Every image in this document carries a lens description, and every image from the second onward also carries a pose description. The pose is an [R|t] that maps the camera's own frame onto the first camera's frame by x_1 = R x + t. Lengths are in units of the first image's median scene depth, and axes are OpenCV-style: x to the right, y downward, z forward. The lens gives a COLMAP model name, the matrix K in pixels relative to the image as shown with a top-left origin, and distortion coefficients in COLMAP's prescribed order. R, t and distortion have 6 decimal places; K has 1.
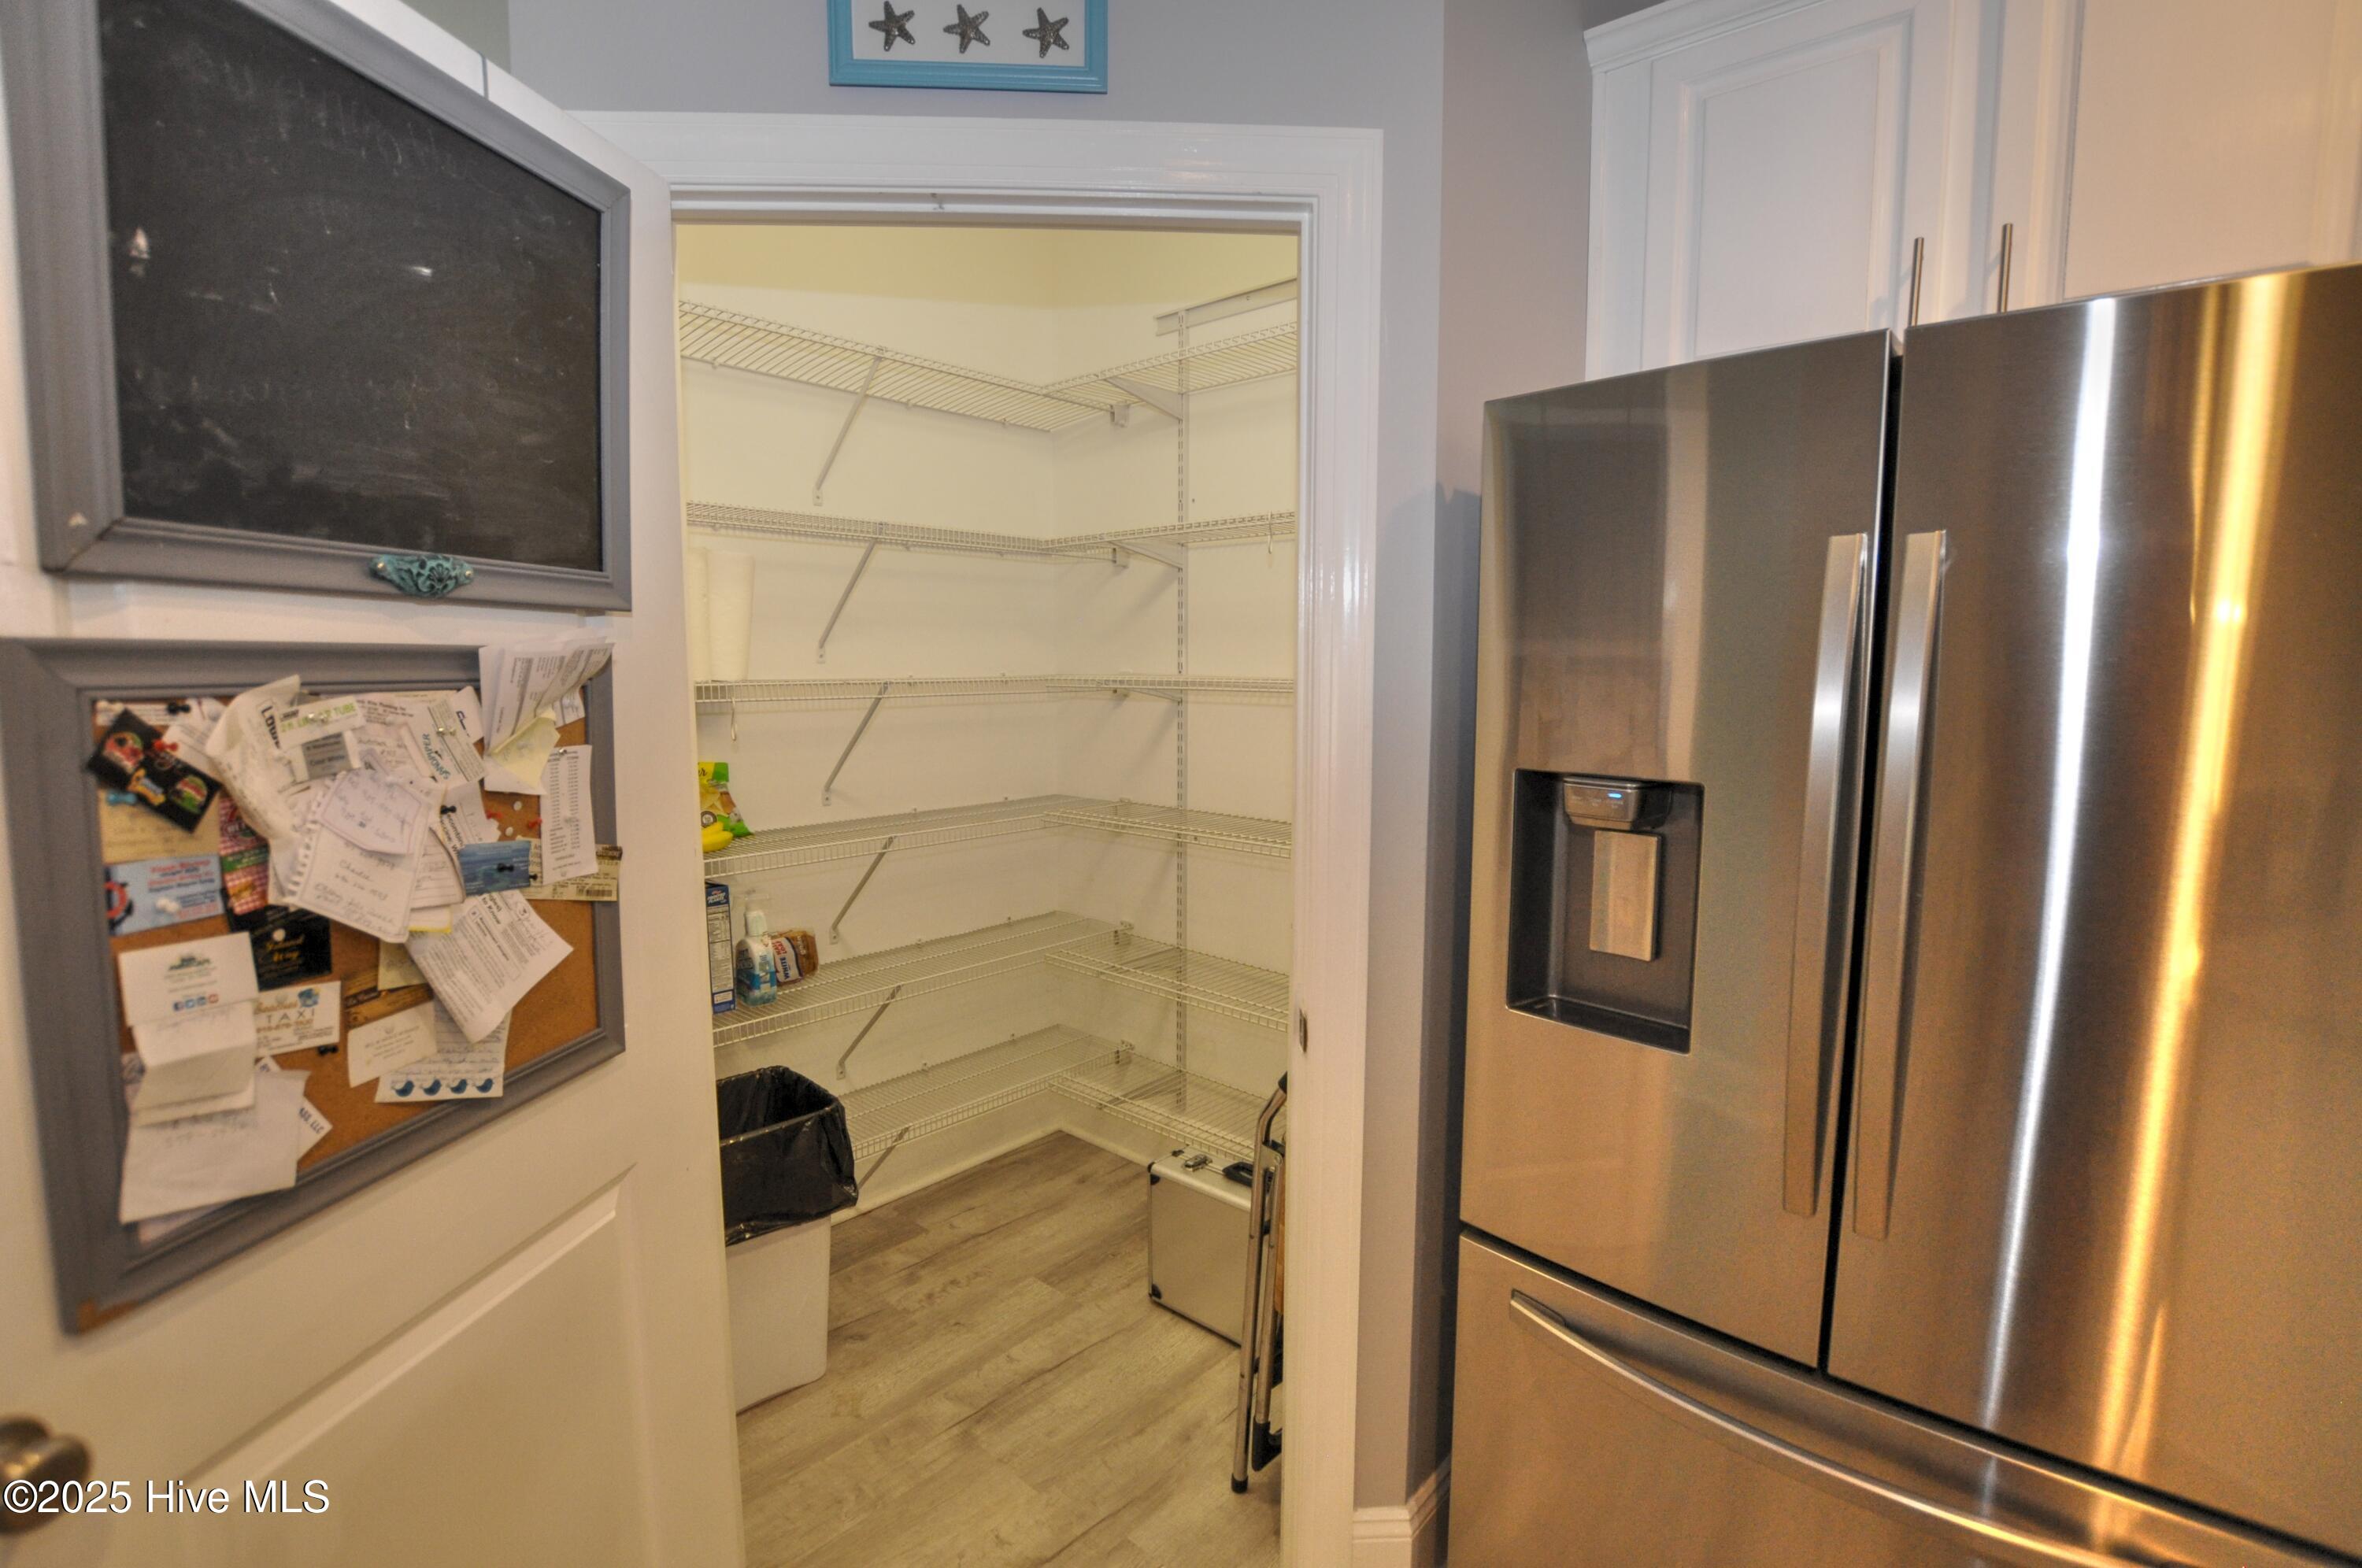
lens RADIAL K [[1093.3, 0, 1177.5], [0, 1093.3, 772.7], [0, 0, 1]] dist [-0.004531, -0.000187]
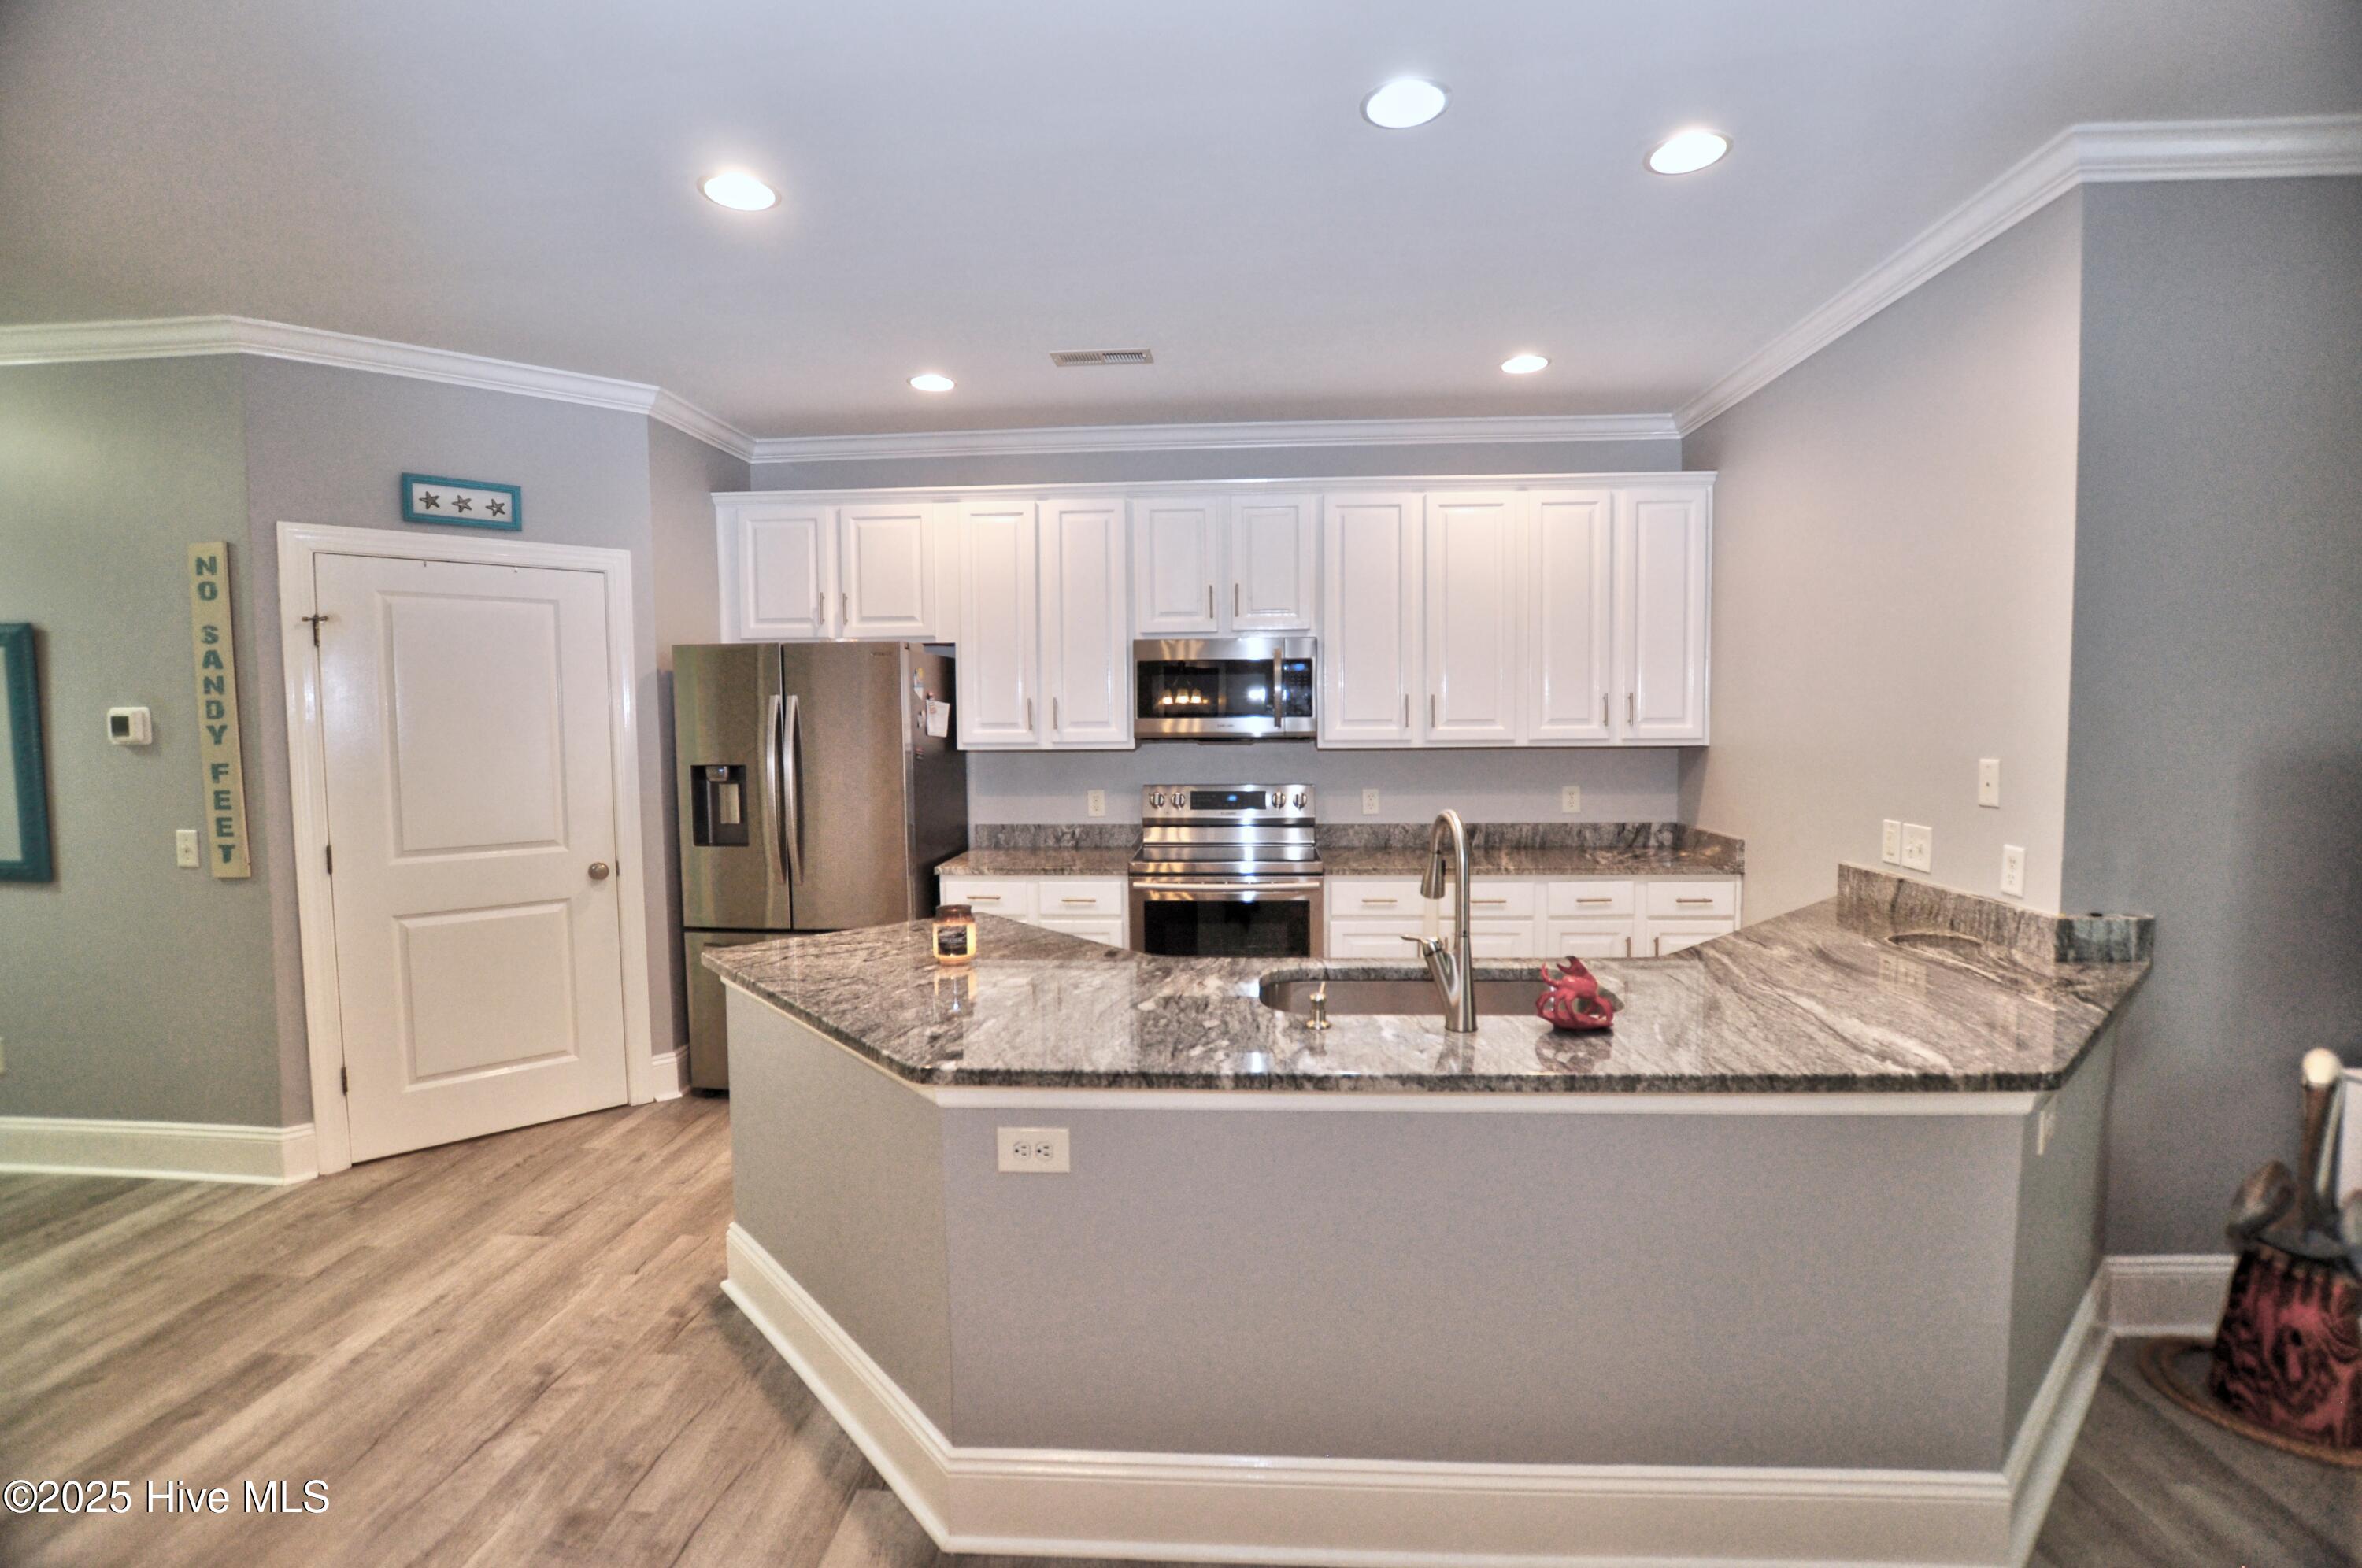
lens RADIAL K [[1021.2, 0, 1182.5], [0, 1021.2, 789.9], [0, 0, 1]] dist [-0.029377, -0.000129]
pose [[0.783212, -0.048943, 0.619826, -0.365136], [0.079315, 0.996617, -0.021527, 0.230563], [-0.616675, 0.066022, 0.784444, -2.015387]]
